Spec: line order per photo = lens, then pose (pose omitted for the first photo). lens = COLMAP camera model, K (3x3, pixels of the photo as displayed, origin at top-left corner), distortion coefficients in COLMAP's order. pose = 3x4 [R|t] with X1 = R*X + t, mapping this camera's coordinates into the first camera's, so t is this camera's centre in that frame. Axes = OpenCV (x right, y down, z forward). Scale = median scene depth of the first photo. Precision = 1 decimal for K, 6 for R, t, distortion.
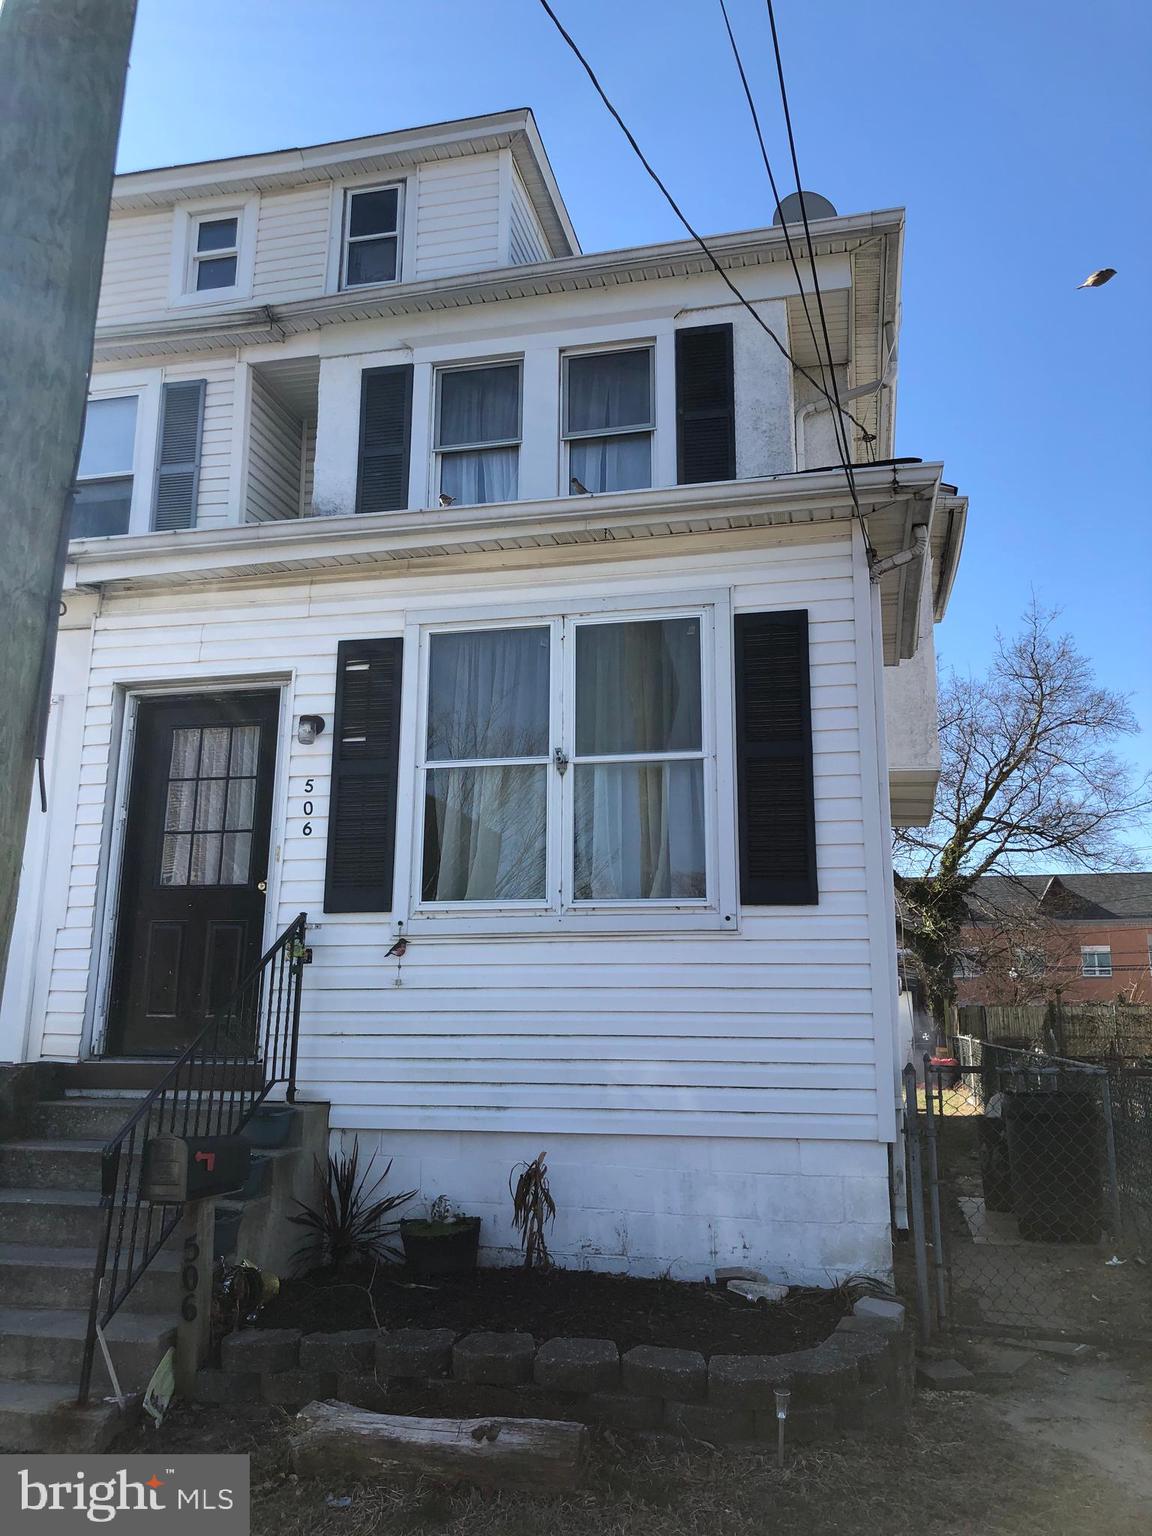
lens RADIAL K [[1233.6, 0, 578.1], [0, 1233.6, 735.5], [0, 0, 1]] dist [0.161112, -0.461312]
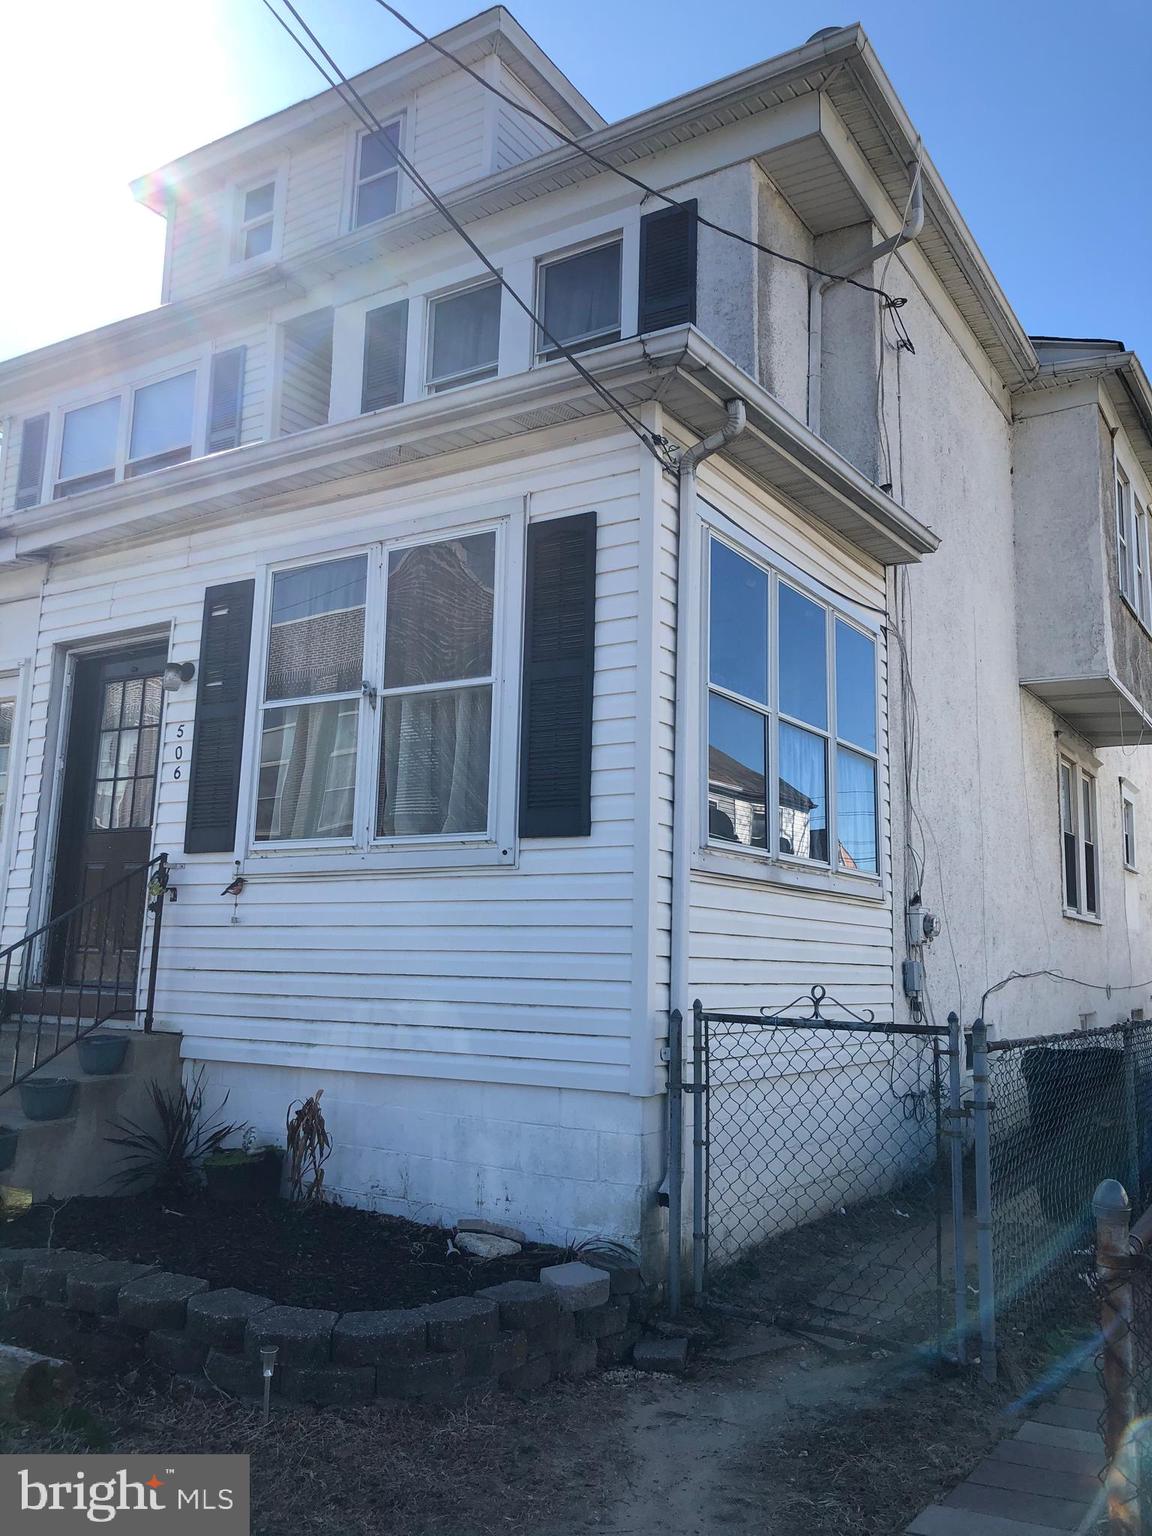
lens RADIAL K [[1233.6, 0, 578.1], [0, 1233.6, 735.5], [0, 0, 1]] dist [0.161112, -0.461312]
pose [[0.945200, -0.044128, -0.323496, 0.451801], [0.060031, 0.997421, 0.039343, 0.024374], [0.320926, -0.056607, 0.945411, 0.132676]]
